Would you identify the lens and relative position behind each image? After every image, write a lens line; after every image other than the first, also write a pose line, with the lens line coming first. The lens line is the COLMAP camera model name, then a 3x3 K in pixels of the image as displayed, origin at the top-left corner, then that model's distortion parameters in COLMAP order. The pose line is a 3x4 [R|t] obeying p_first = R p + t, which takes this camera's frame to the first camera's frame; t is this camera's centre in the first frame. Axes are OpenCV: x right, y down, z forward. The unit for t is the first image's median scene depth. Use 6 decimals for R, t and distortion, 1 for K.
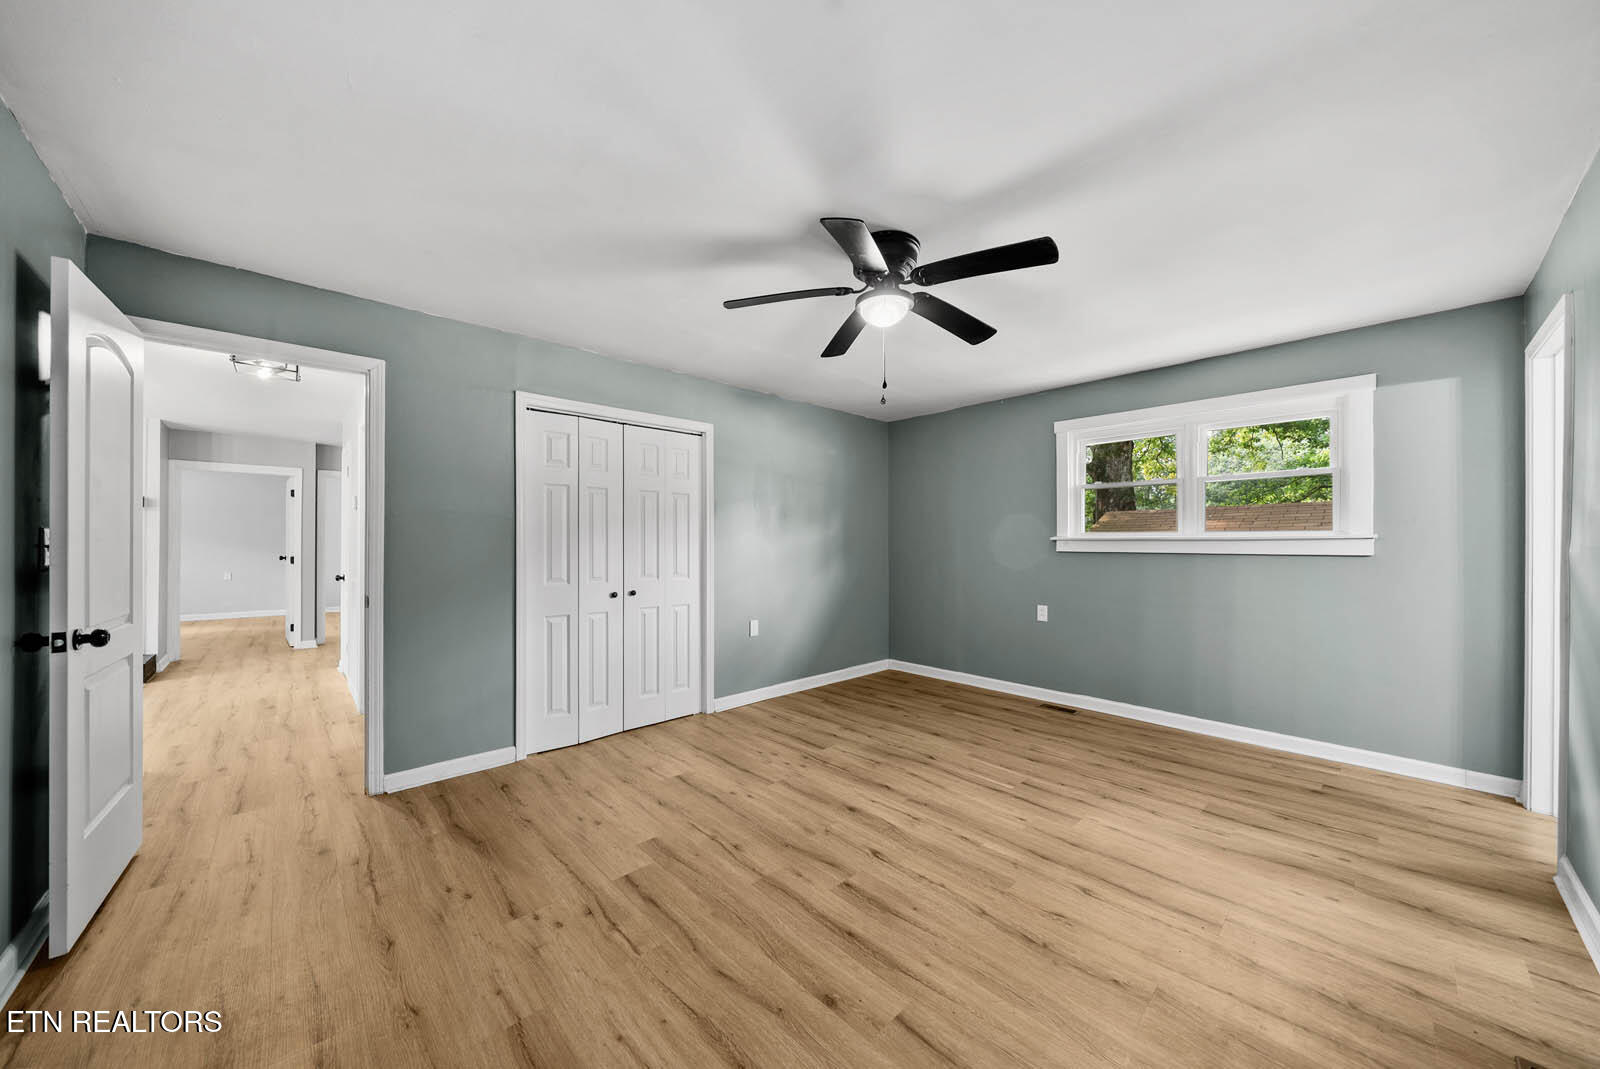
lens RADIAL K [[553.2, 0, 796.2], [0, 553.2, 536.9], [0, 0, 1]] dist [-0.000304, -0.000008]
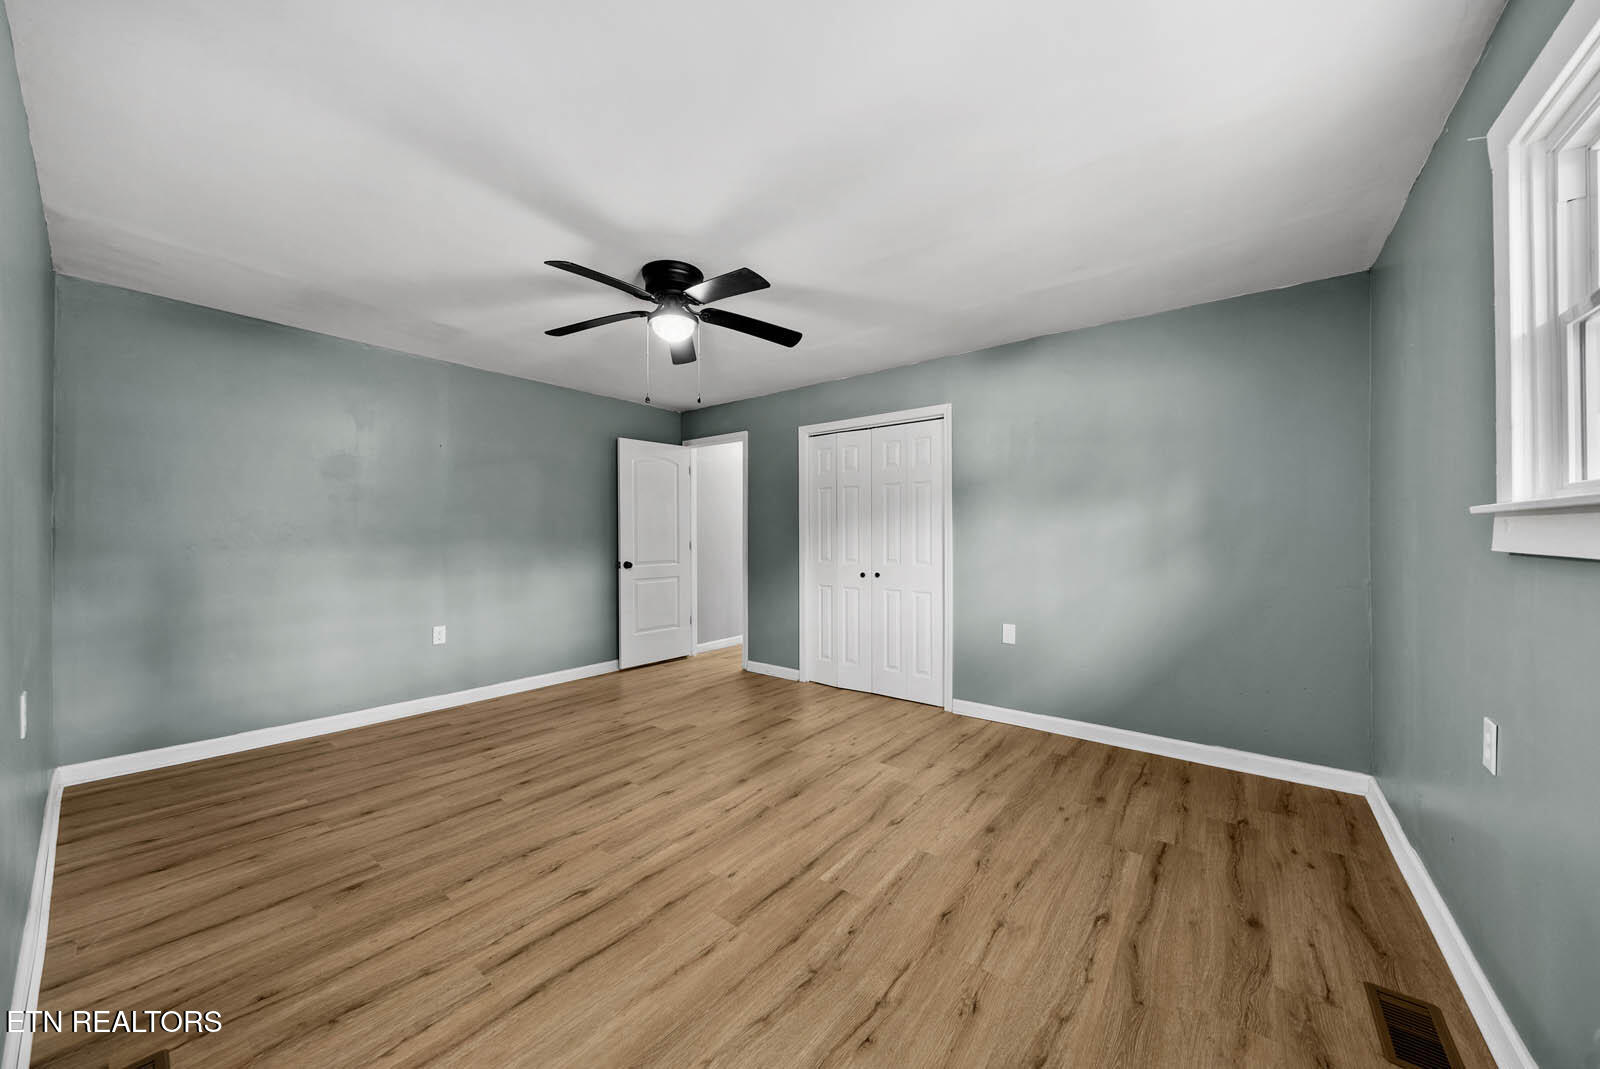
lens RADIAL K [[553.2, 0, 796.2], [0, 553.2, 536.9], [0, 0, 1]] dist [-0.000304, -0.000008]
pose [[0.159875, 0.005064, -0.987124, 0.911076], [0.015112, 0.999857, 0.007577, 0.007339], [0.987022, -0.016129, 0.159776, 0.725208]]
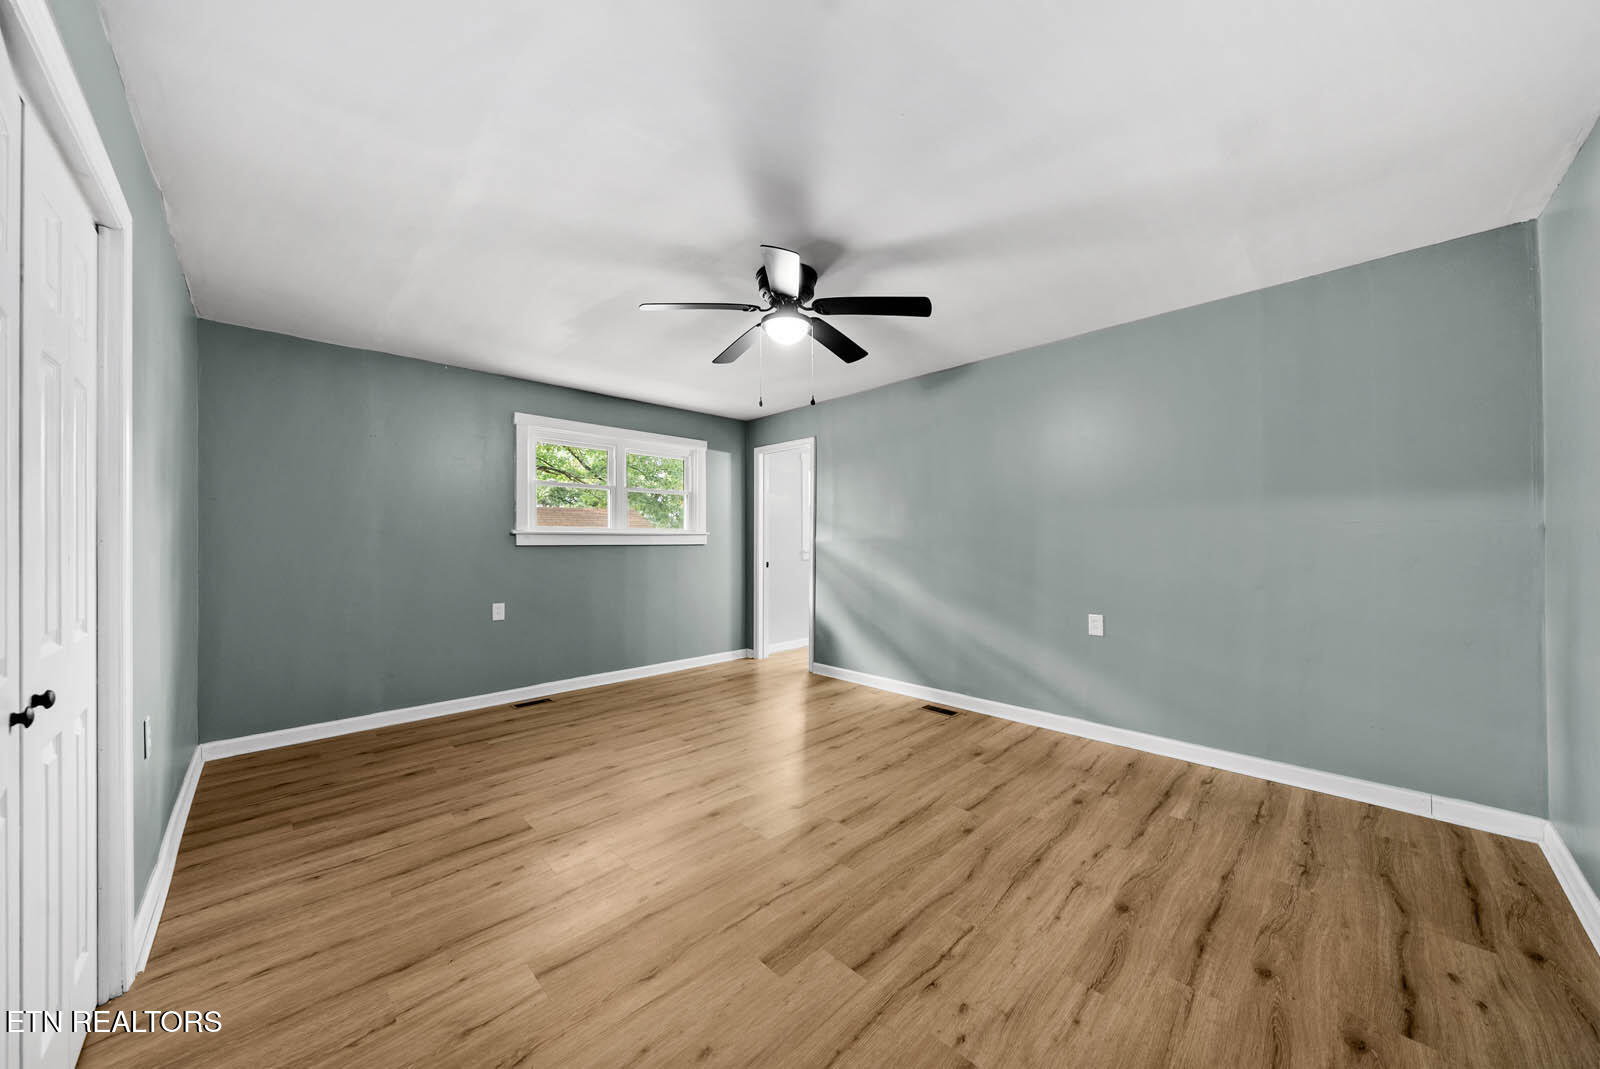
lens RADIAL K [[553.2, 0, 796.2], [0, 553.2, 536.9], [0, 0, 1]] dist [-0.000304, -0.000008]
pose [[-0.024331, 0.004935, 0.999692, -0.661840], [-0.010388, 0.999933, -0.005189, 0.014196], [-0.999650, -0.010511, -0.024278, 0.684371]]
